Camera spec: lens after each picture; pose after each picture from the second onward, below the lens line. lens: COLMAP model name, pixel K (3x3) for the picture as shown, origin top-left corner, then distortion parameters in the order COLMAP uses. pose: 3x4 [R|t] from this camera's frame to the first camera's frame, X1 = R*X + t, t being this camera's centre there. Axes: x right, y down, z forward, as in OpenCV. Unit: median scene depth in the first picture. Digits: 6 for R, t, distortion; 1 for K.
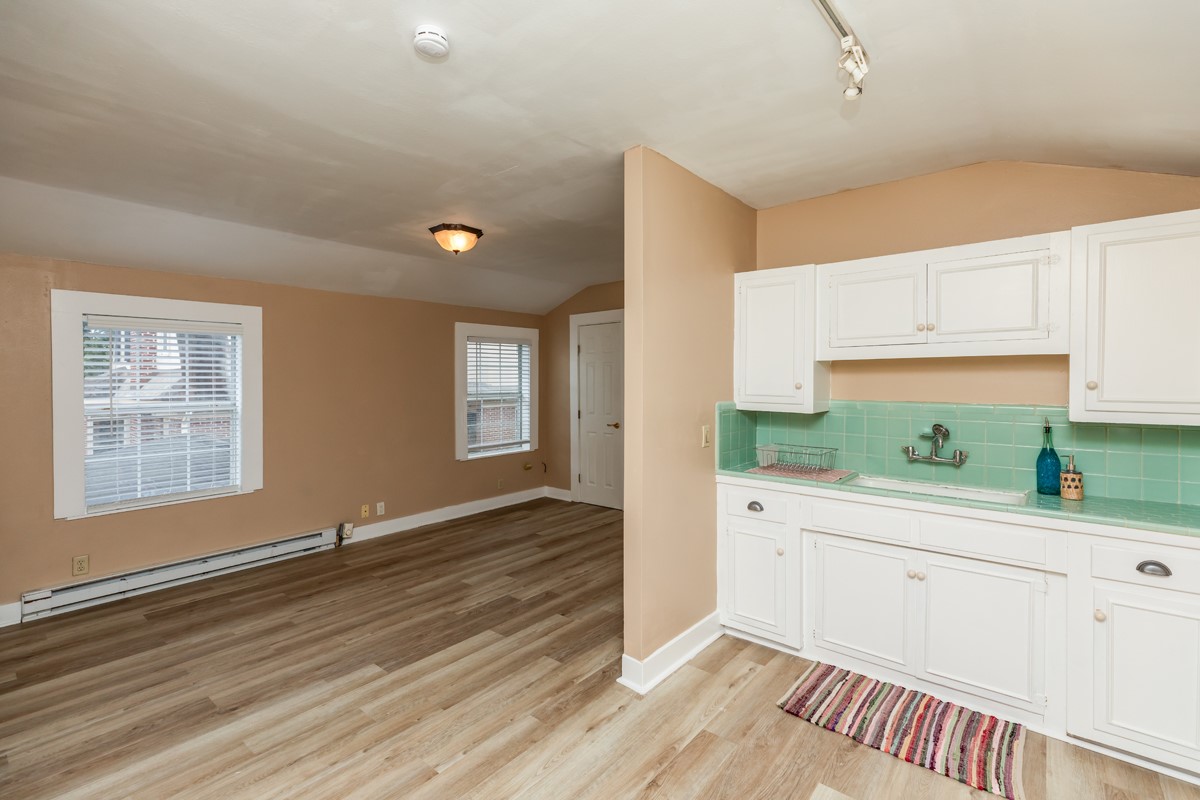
lens RADIAL K [[556.9, 0, 593.7], [0, 556.9, 377.6], [0, 0, 1]] dist [0.009680, 0.000735]
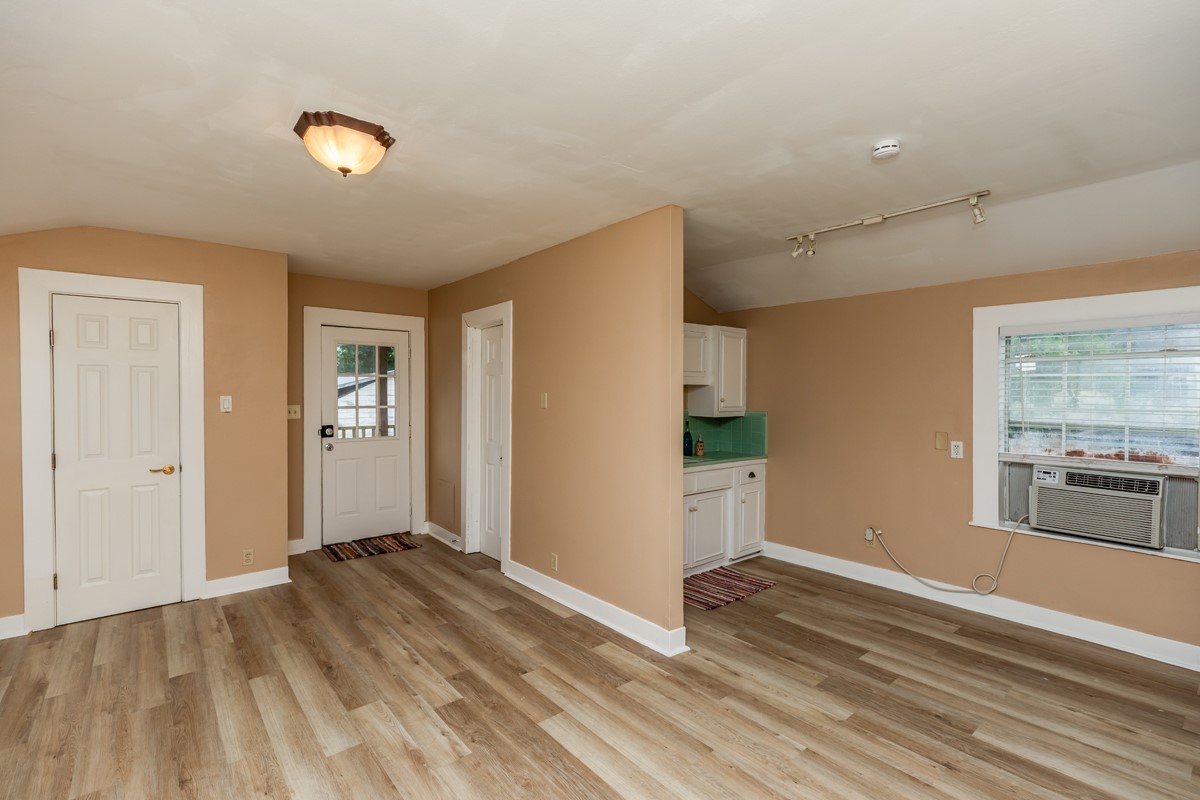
lens RADIAL K [[556.9, 0, 604.4], [0, 556.9, 405.4], [0, 0, 1]] dist [0.009680, 0.000735]
pose [[0.150432, -0.019794, 0.988422, -0.762196], [-0.009097, 0.999729, 0.021405, -0.004844], [-0.988578, -0.012212, 0.150211, 0.655219]]
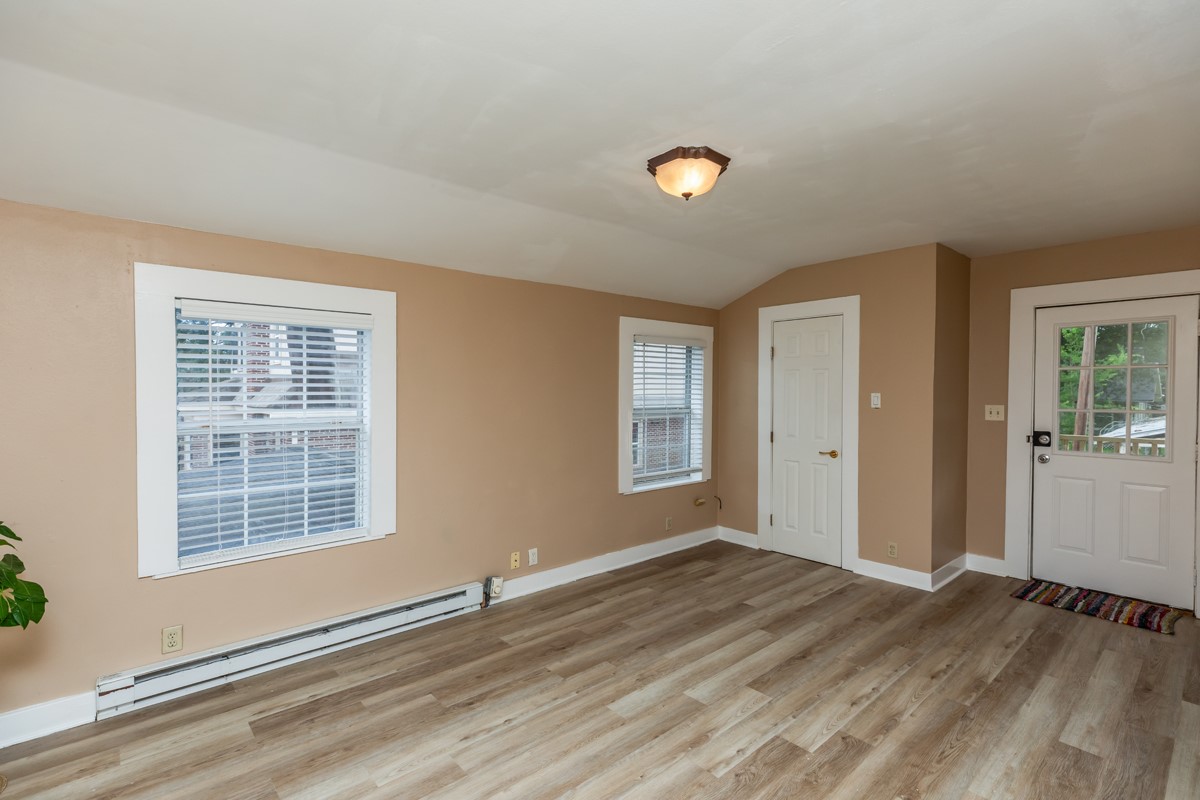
lens RADIAL K [[556.9, 0, 605.7], [0, 556.9, 393.7], [0, 0, 1]] dist [0.009680, 0.000735]
pose [[0.992706, 0.009640, -0.120178, -0.260472], [-0.008446, 0.999910, 0.010441, 0.000102], [0.120267, -0.009350, 0.992697, 0.337150]]
